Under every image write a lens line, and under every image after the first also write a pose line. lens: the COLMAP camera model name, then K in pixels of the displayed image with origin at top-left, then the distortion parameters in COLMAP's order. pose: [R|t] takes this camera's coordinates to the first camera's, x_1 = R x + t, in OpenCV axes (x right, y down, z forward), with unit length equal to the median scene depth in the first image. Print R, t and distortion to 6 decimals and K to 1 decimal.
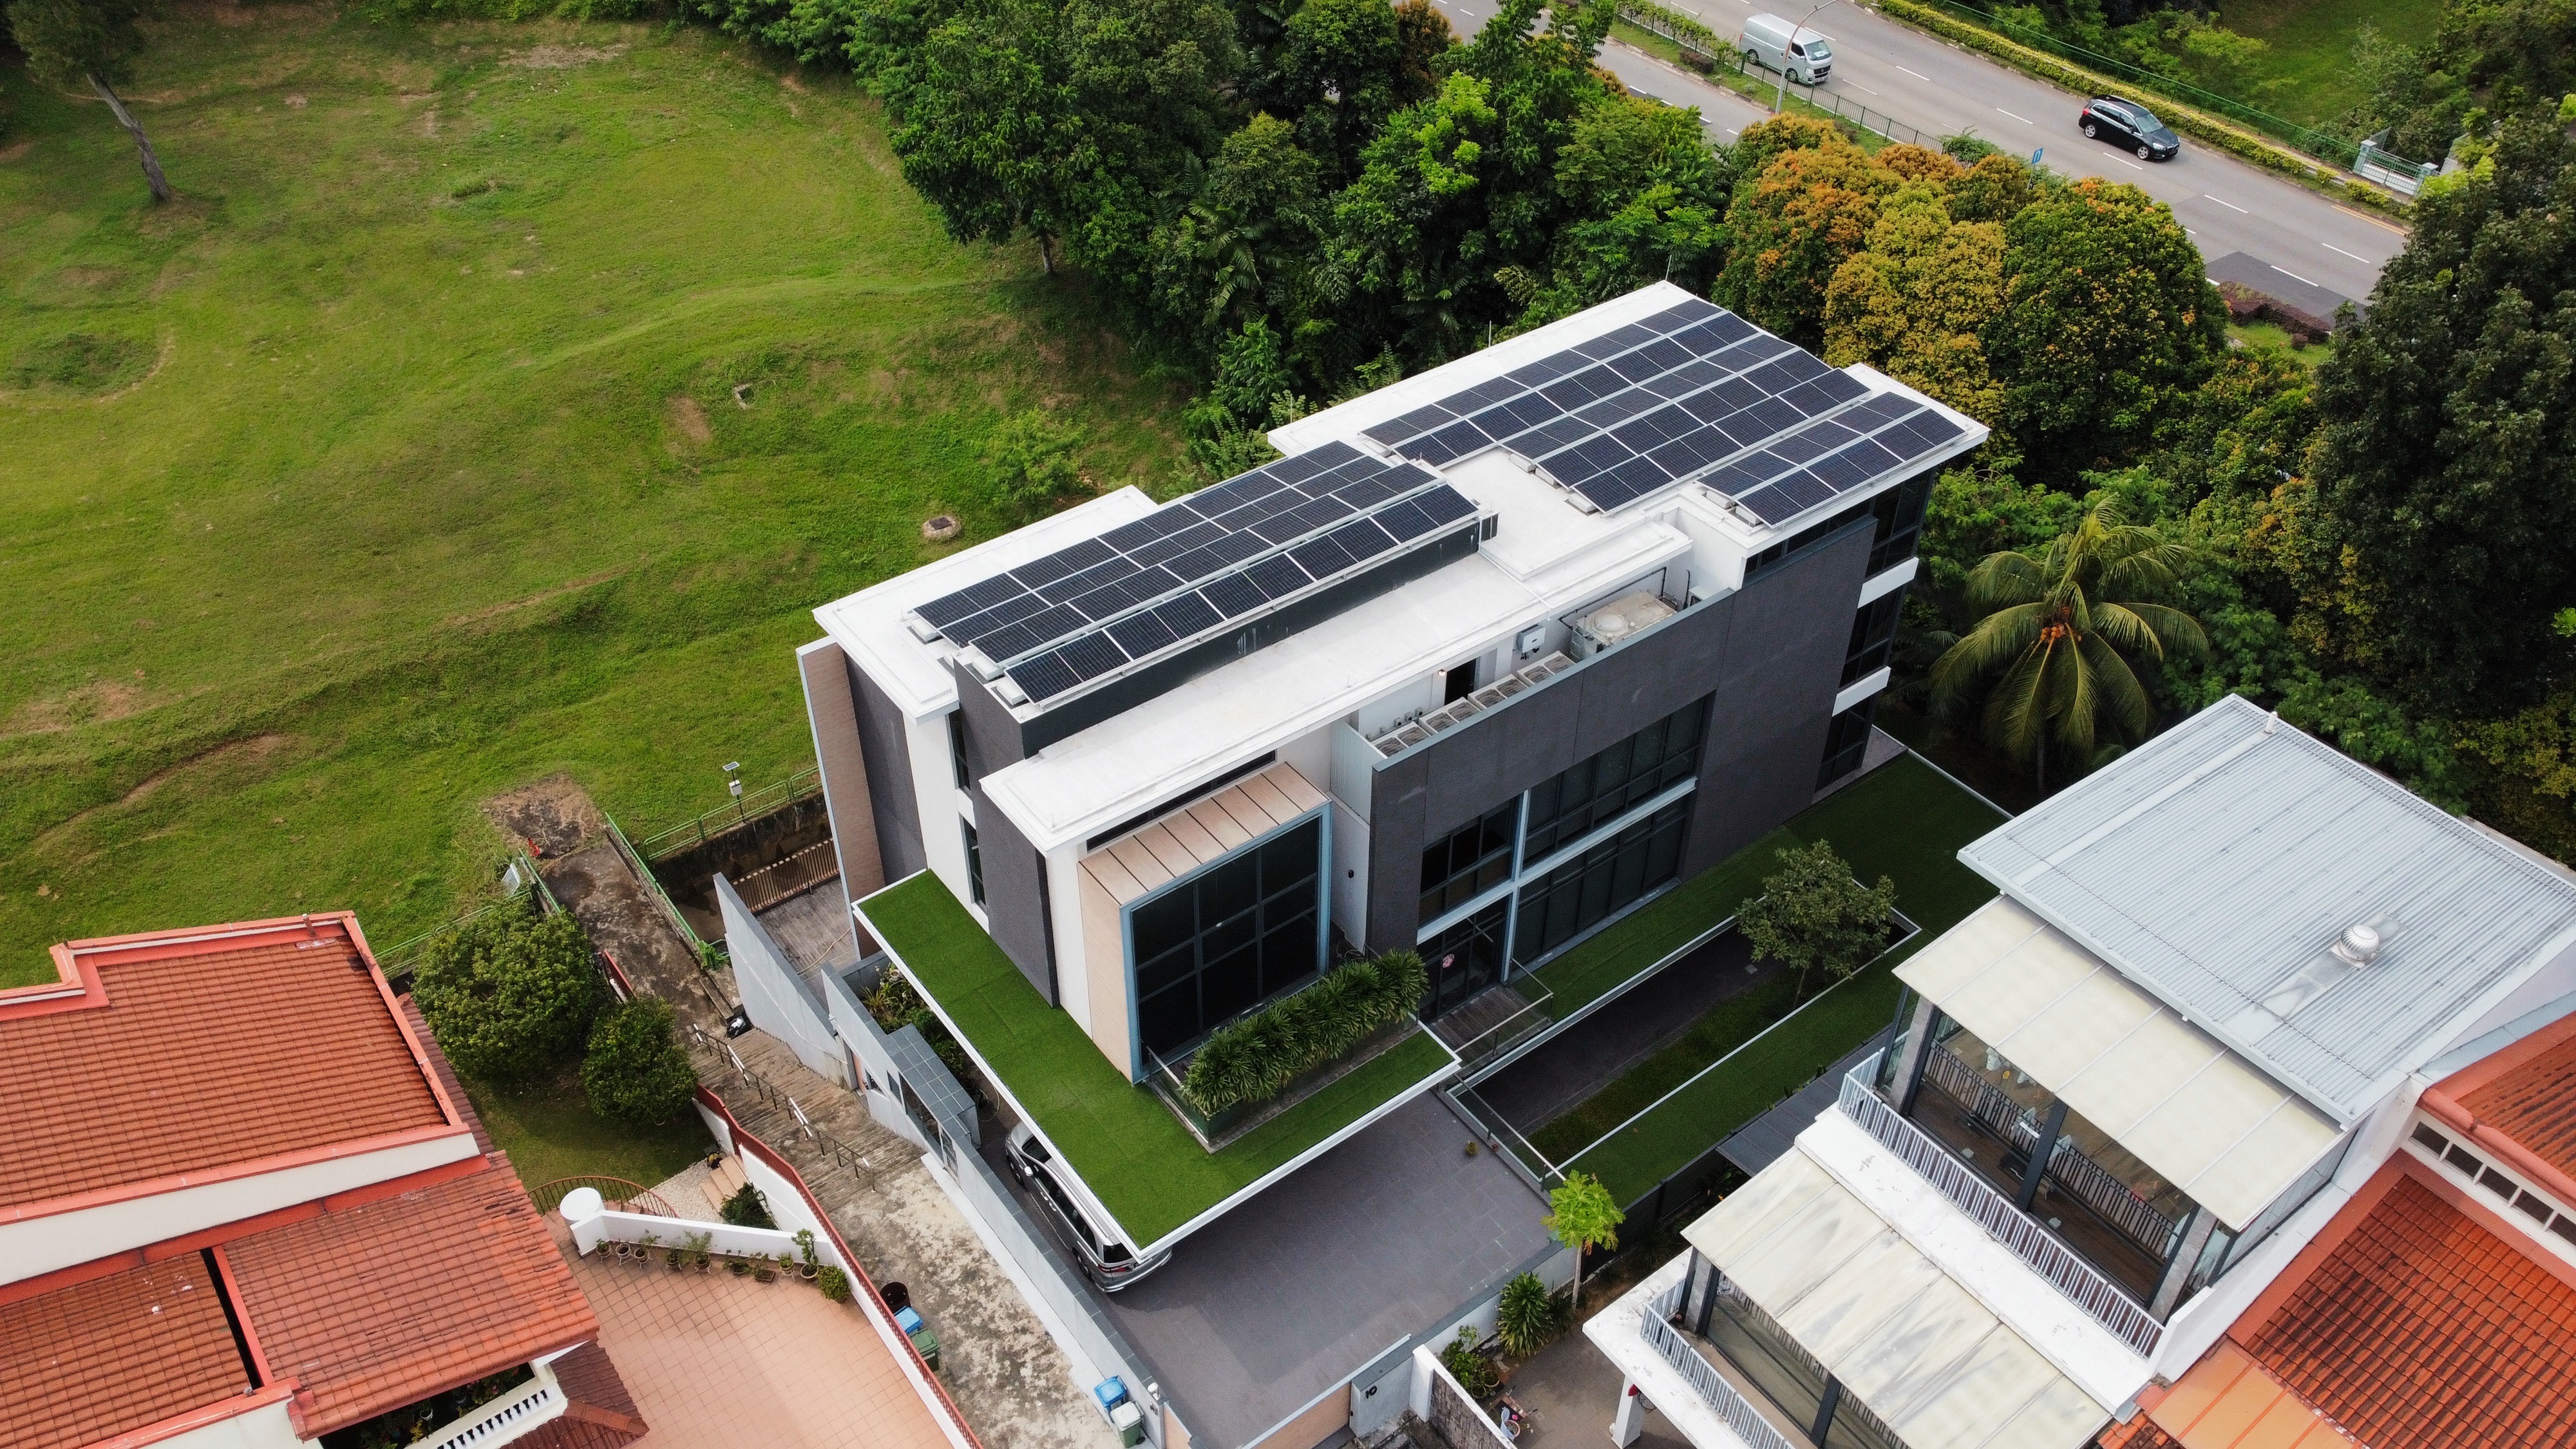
lens RADIAL K [[1950.3, 0, 1290.9], [0, 1950.3, 724.2], [0, 0, 1]] dist [-0.002495, -0.001146]
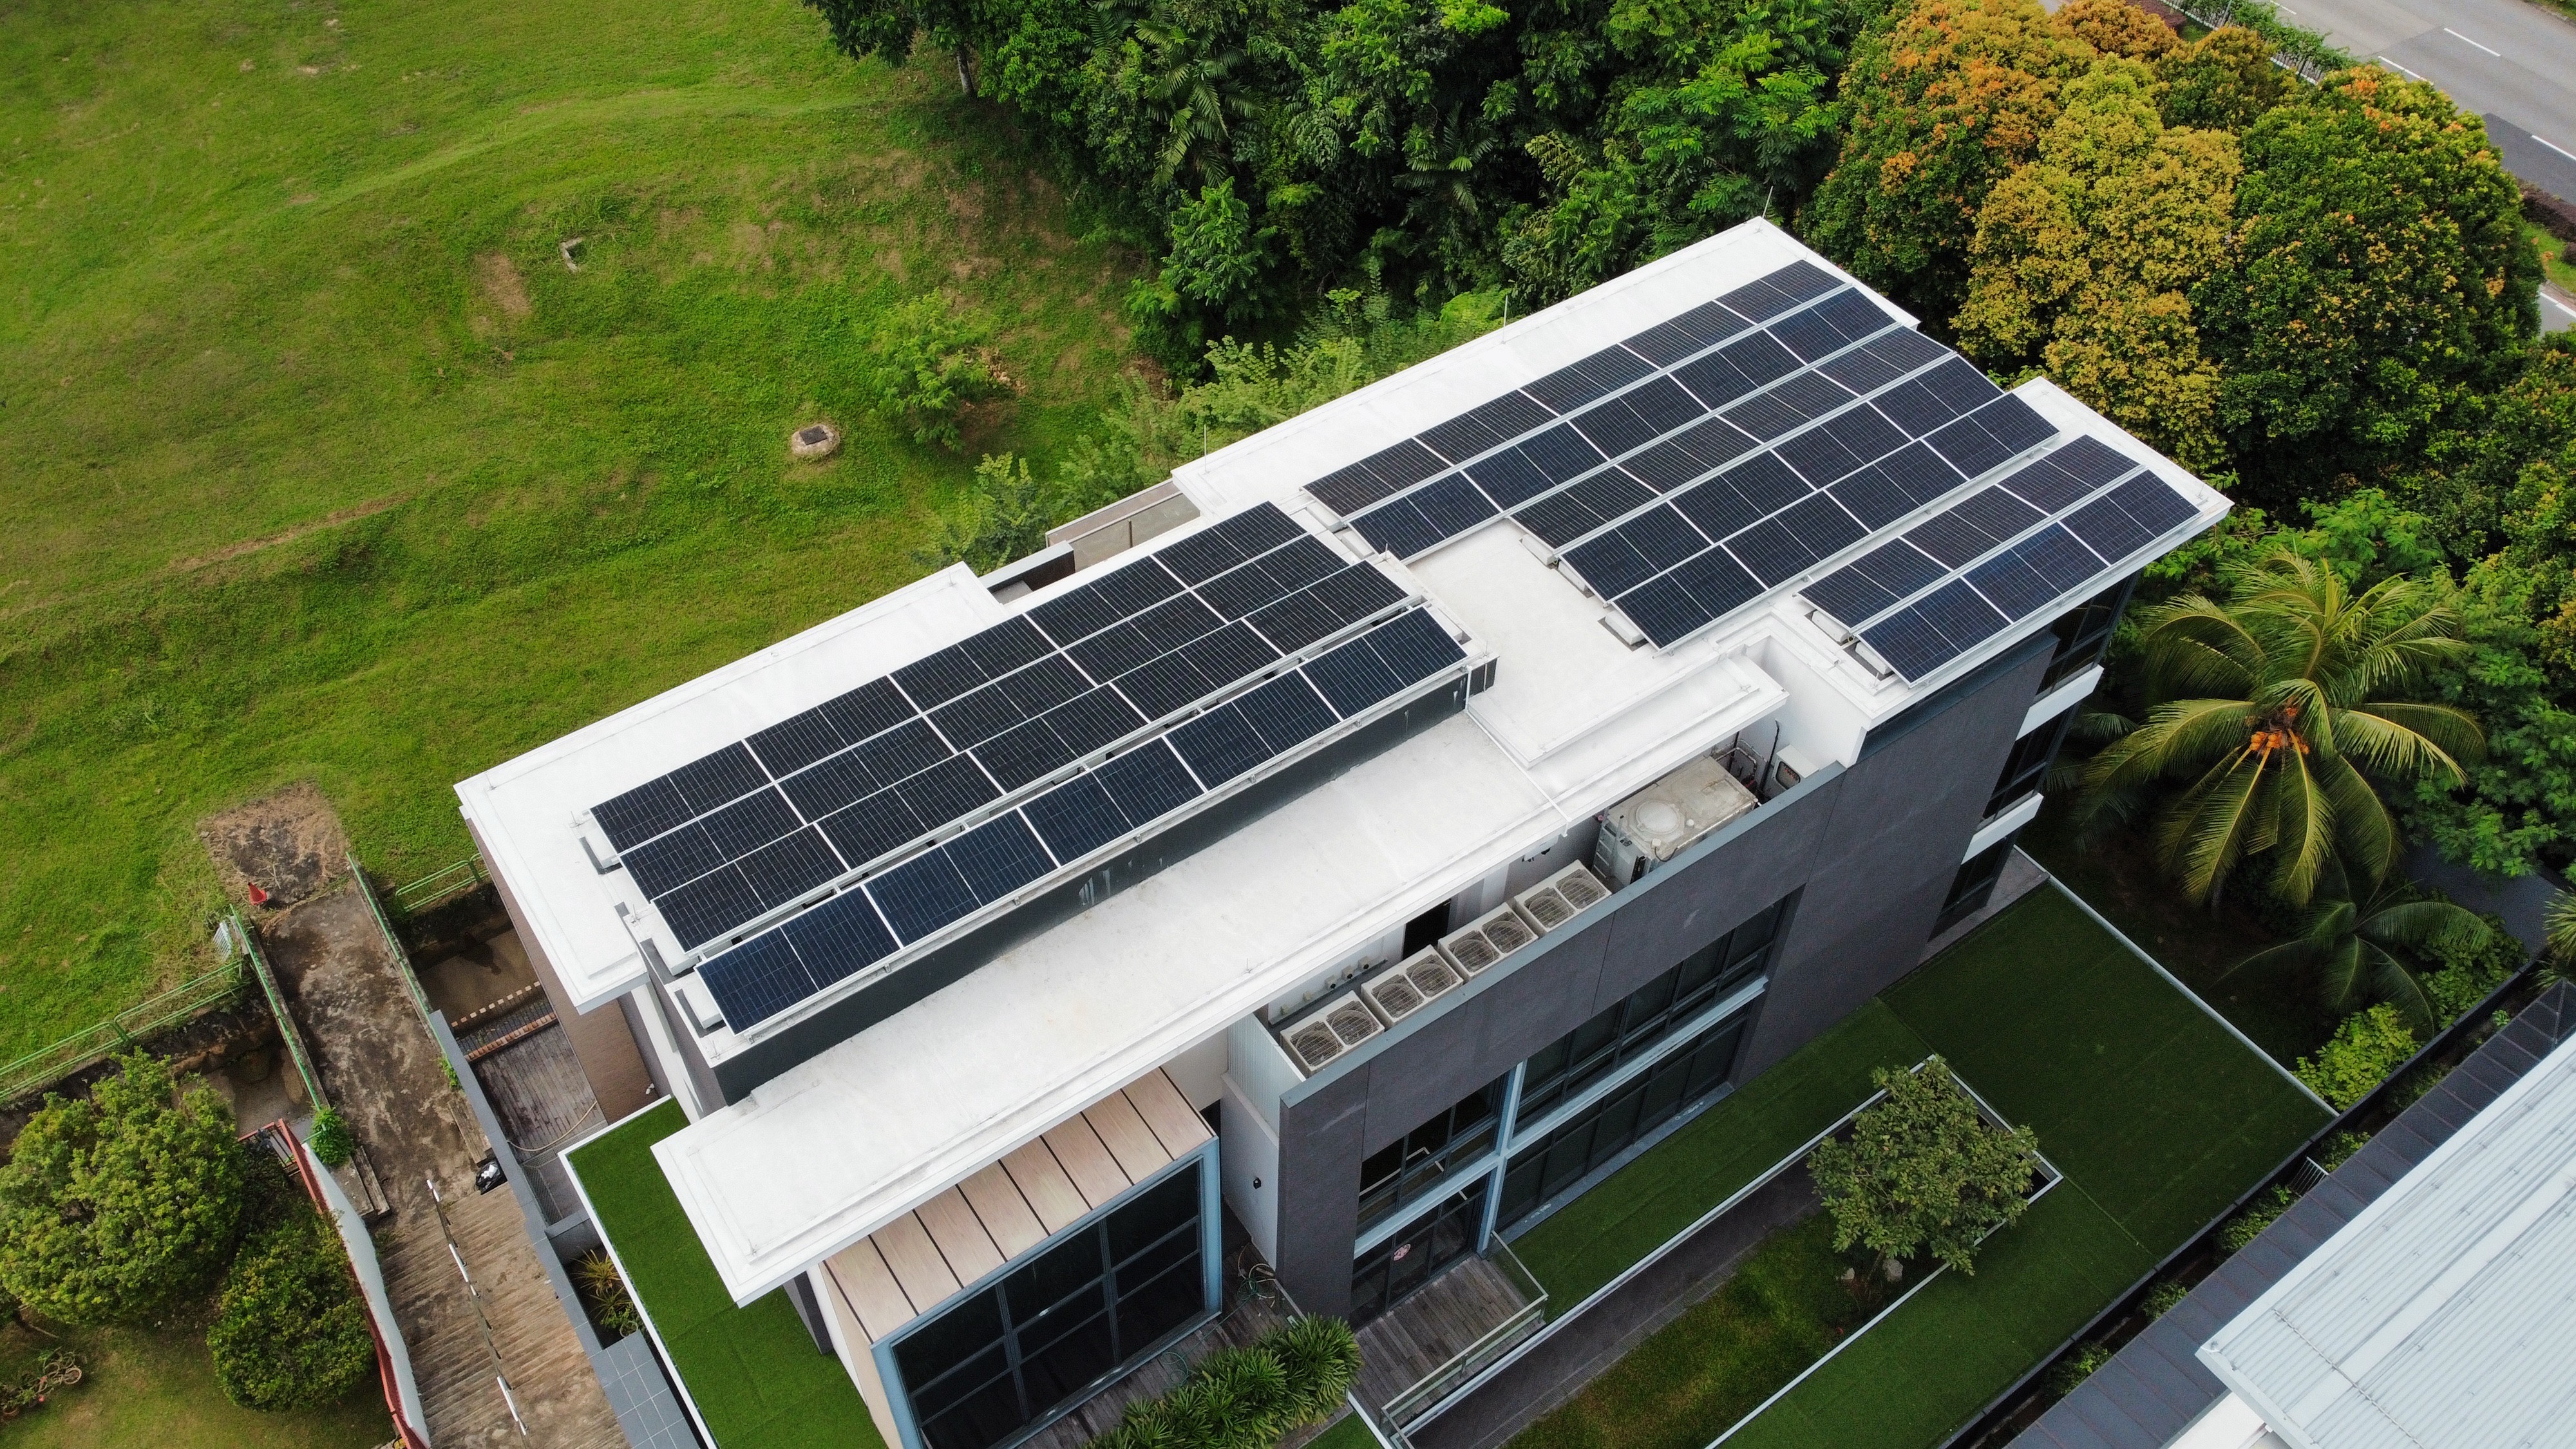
lens RADIAL K [[1950.3, 0, 1290.9], [0, 1950.3, 724.2], [0, 0, 1]] dist [-0.002495, -0.001146]
pose [[0.999467, 0.030719, -0.011091, 0.032703], [-0.028840, 0.989493, 0.141675, -0.129676], [0.015326, -0.141280, 0.989851, 0.250730]]
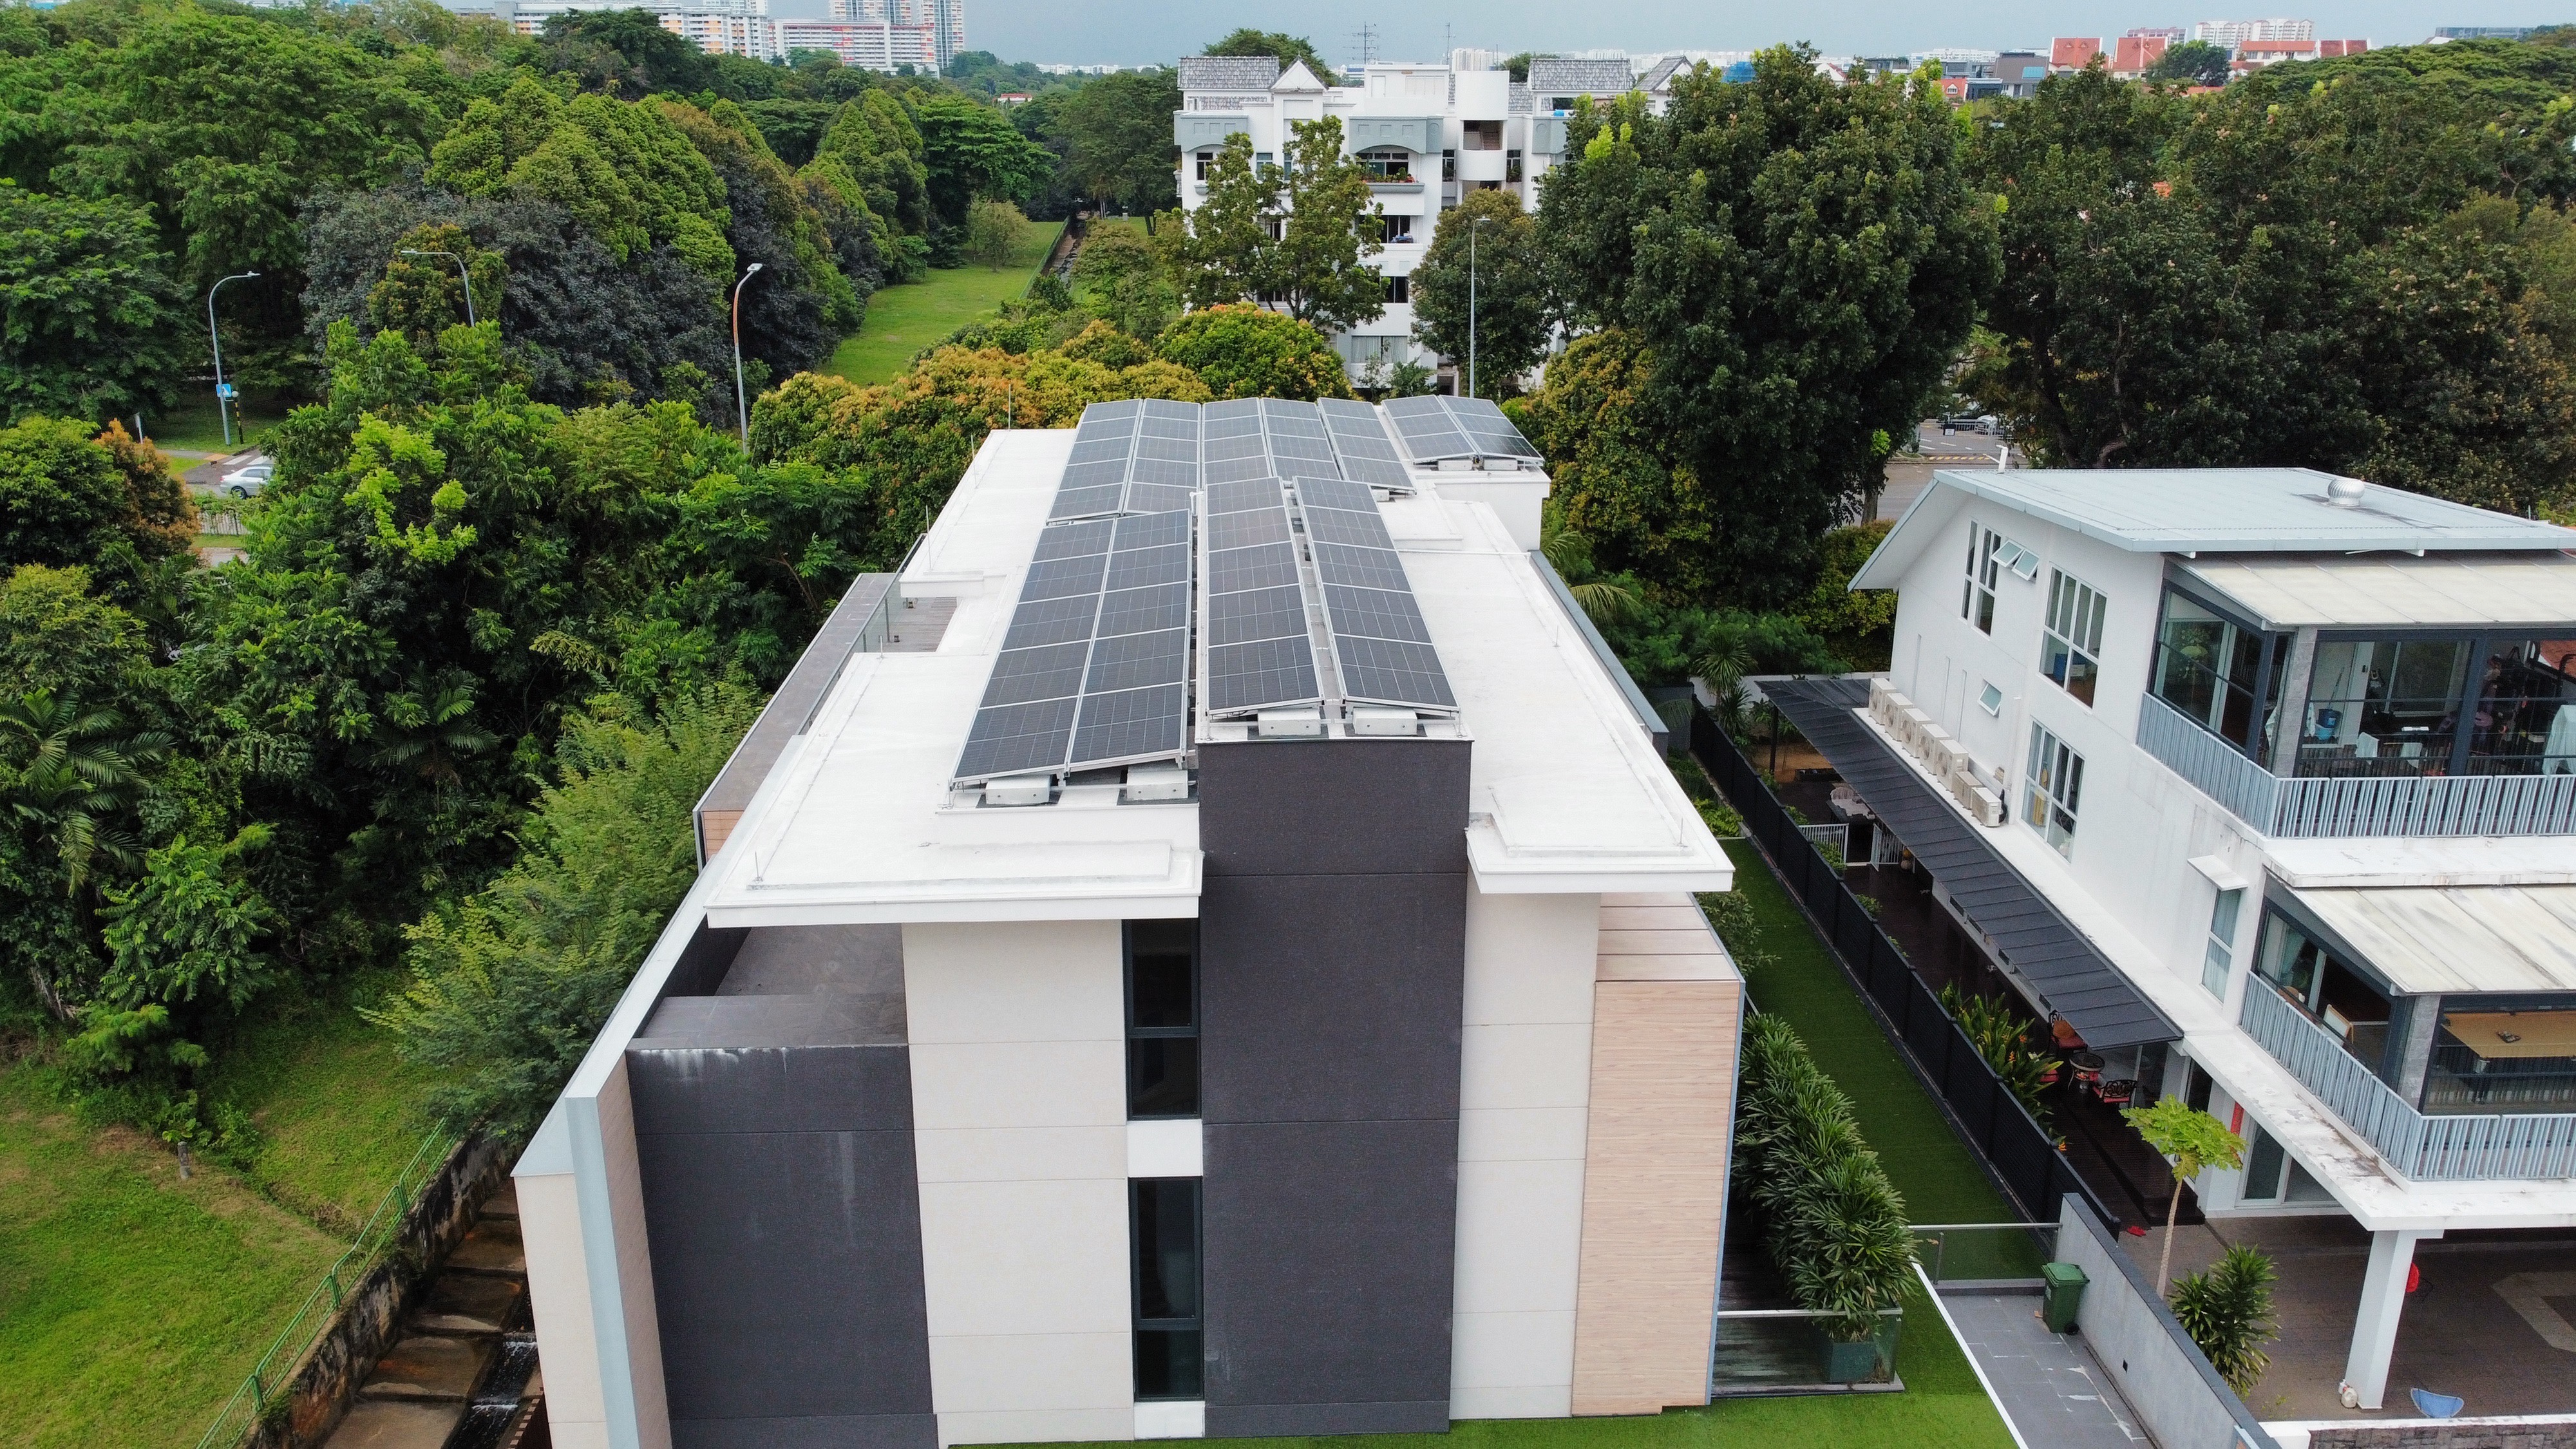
lens RADIAL K [[1950.3, 0, 1290.9], [0, 1950.3, 724.2], [0, 0, 1]] dist [-0.002495, -0.001146]
pose [[0.566548, -0.261770, 0.781345, -0.356615], [0.526098, 0.844704, -0.098473, 0.012945], [-0.634227, 0.466854, 0.616282, 0.452591]]
